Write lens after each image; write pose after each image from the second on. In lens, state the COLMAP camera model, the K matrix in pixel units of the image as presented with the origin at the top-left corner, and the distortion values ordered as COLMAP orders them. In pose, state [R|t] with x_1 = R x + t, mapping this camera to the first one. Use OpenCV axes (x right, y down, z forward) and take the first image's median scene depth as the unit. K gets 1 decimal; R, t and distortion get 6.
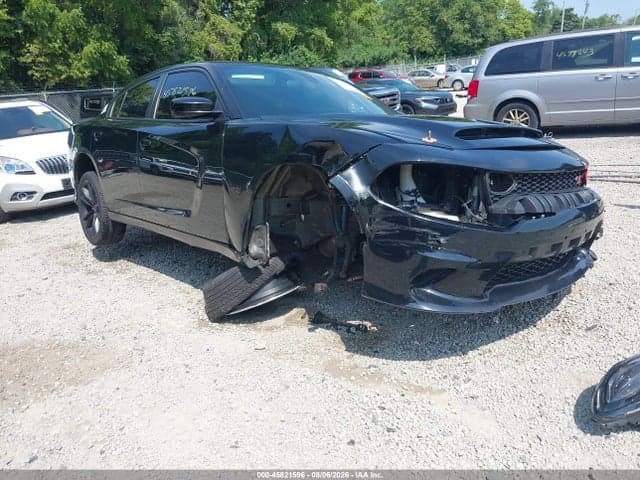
lens RADIAL K [[499.9, 0, 314.9], [0, 499.9, 236.8], [0, 0, 1]] dist [-0.020605, 0.007825]
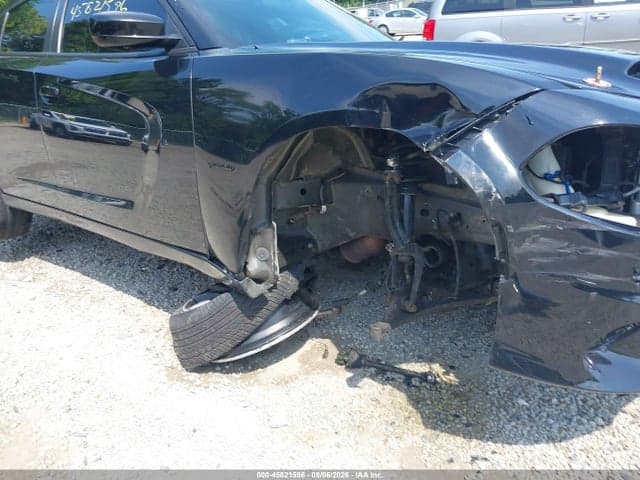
lens RADIAL K [[499.9, 0, 313.0], [0, 499.9, 266.8], [0, 0, 1]] dist [-0.020605, 0.007825]
pose [[0.987308, -0.053619, 0.149495, -0.138186], [0.031090, 0.988326, 0.149149, -0.062338], [-0.155747, -0.142608, 0.977449, 0.358763]]
